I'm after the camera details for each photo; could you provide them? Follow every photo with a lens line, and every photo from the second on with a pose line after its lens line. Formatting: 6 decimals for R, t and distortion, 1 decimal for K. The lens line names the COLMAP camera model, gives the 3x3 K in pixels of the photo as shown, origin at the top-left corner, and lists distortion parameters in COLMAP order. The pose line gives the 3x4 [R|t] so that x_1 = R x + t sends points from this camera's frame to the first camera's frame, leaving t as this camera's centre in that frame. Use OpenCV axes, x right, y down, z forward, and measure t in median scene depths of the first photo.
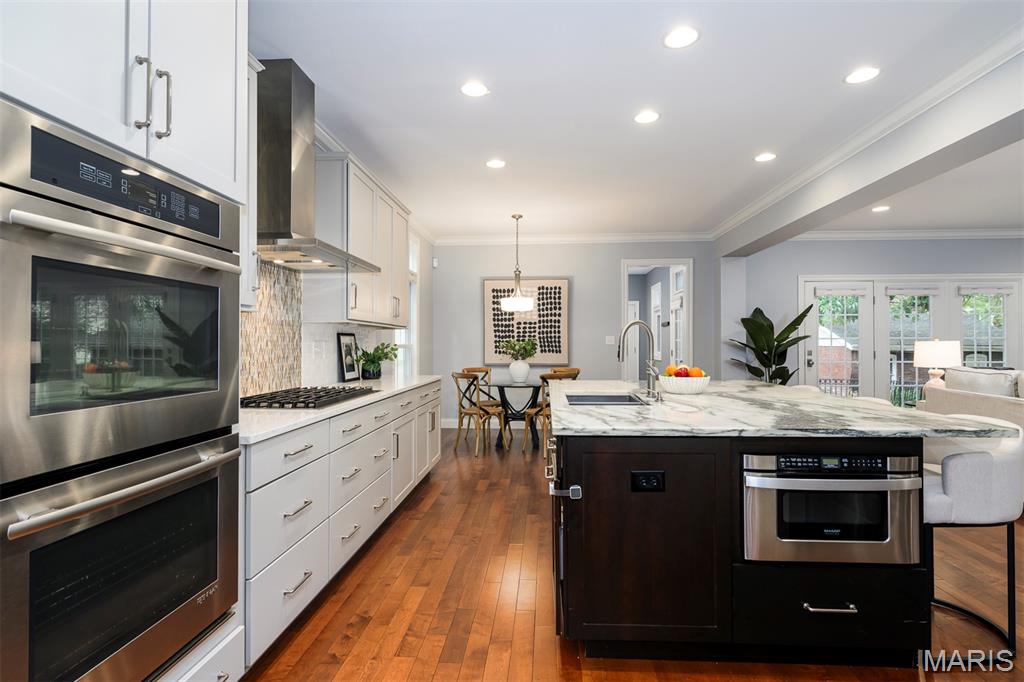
lens RADIAL K [[496.6, 0, 516.9], [0, 496.6, 338.8], [0, 0, 1]] dist [-0.002816, -0.000144]
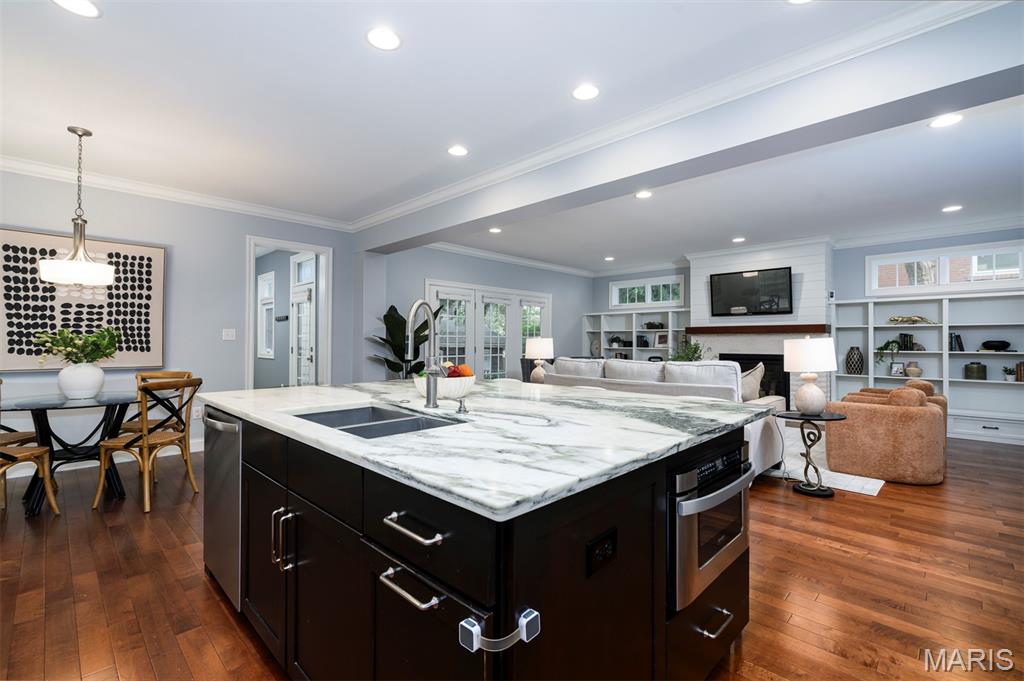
lens RADIAL K [[449.4, 0, 516.9], [0, 449.4, 339.2], [0, 0, 1]] dist [0.000586, -0.000514]
pose [[0.647024, 0.009038, 0.762416, -0.066574], [-0.011435, 0.999932, -0.002150, 0.007438], [-0.762384, -0.007327, 0.647083, 0.206401]]
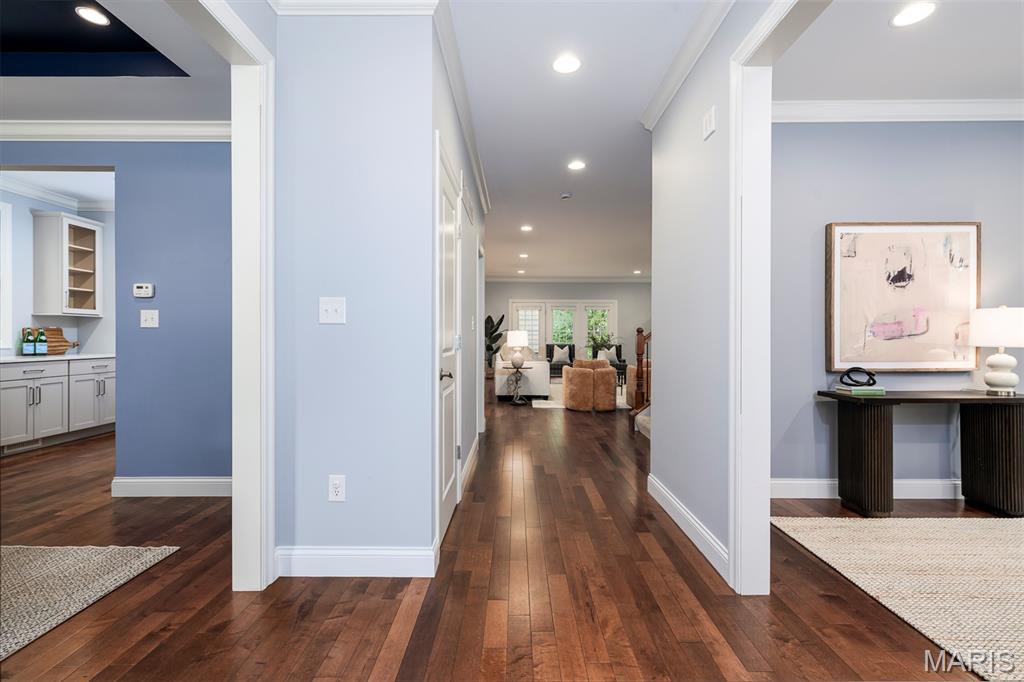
lens RADIAL K [[449.4, 0, 511.2], [0, 449.4, 337.1], [0, 0, 1]] dist [0.000586, -0.000514]
pose [[0.998421, 0.002892, 0.056092, 0.500406], [-0.003501, 0.999936, 0.010752, 0.005525], [-0.056058, -0.010931, 0.998368, -0.844344]]
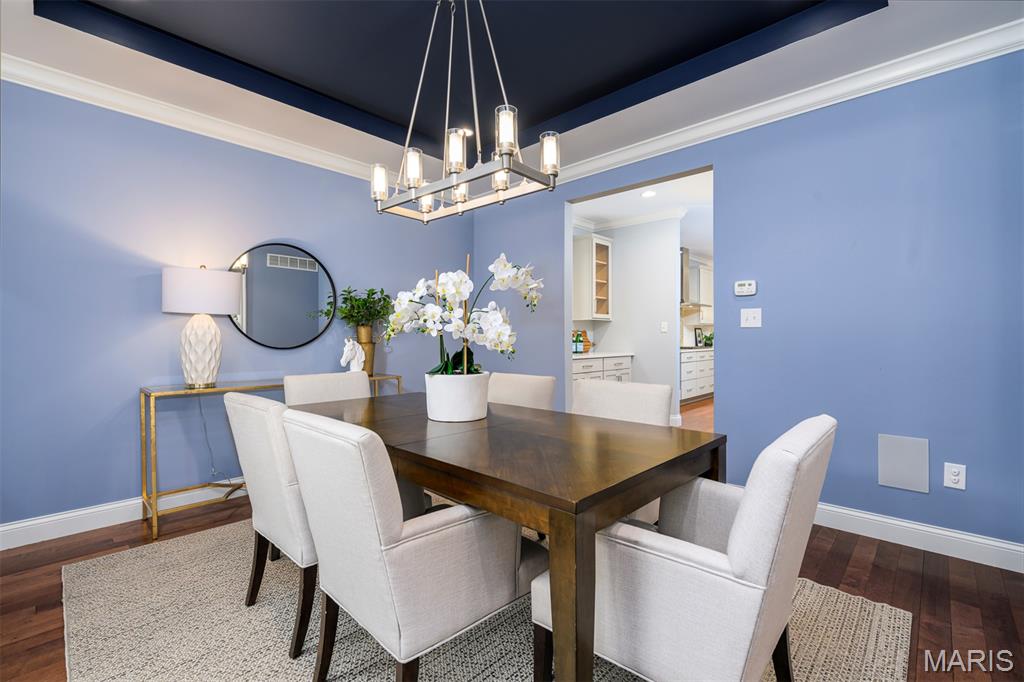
lens RADIAL K [[449.4, 0, 530.6], [0, 449.4, 333.4], [0, 0, 1]] dist [0.000586, -0.000514]
pose [[0.787334, -0.005250, -0.616505, 0.247195], [0.006500, 0.999979, -0.000214, 0.006364], [0.616493, -0.003839, 0.787351, -0.831130]]
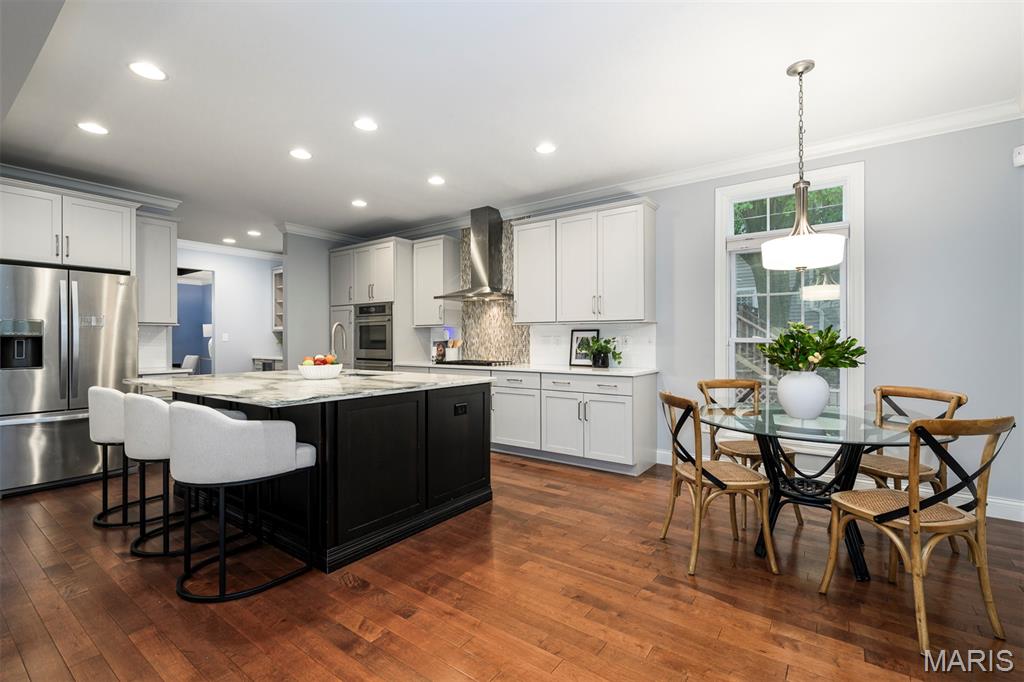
lens RADIAL K [[449.4, 0, 517.3], [0, 449.4, 340.5], [0, 0, 1]] dist [0.000586, -0.000514]
pose [[-0.523838, 0.006784, -0.851791, 0.473549], [0.012647, 0.999920, 0.000186, 0.009446], [0.851724, -0.010675, -0.523882, 0.913862]]
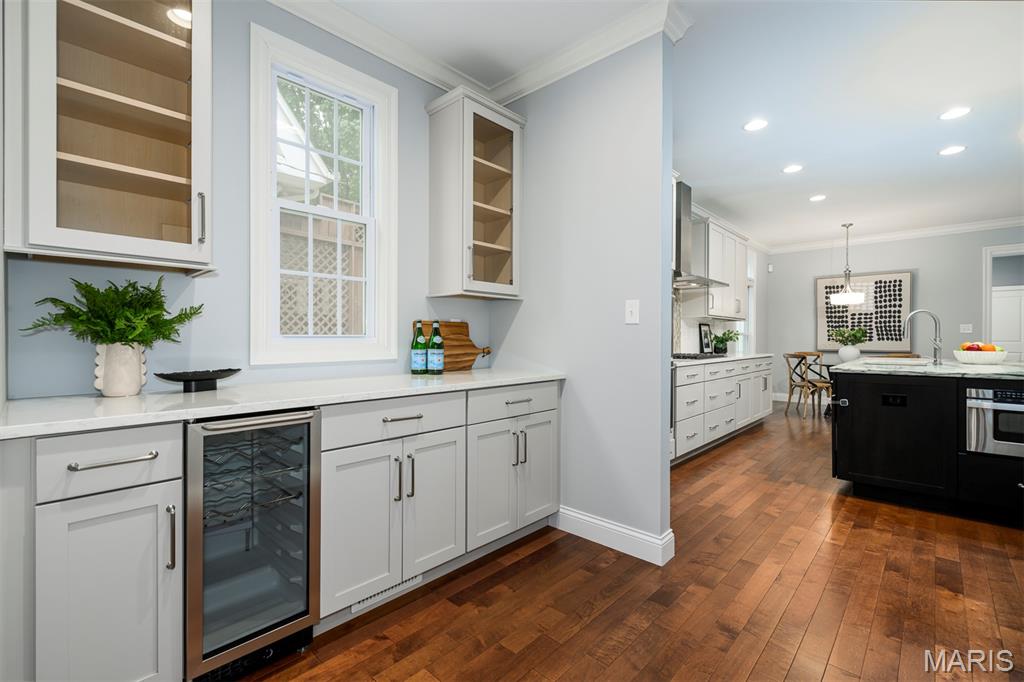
lens RADIAL K [[449.4, 0, 516.3], [0, 449.4, 338.2], [0, 0, 1]] dist [0.000586, -0.000514]
pose [[0.772302, 0.003819, -0.635244, 0.068035], [0.002599, 0.999955, 0.009172, 0.012824], [0.635250, -0.008735, 0.772257, -0.316195]]
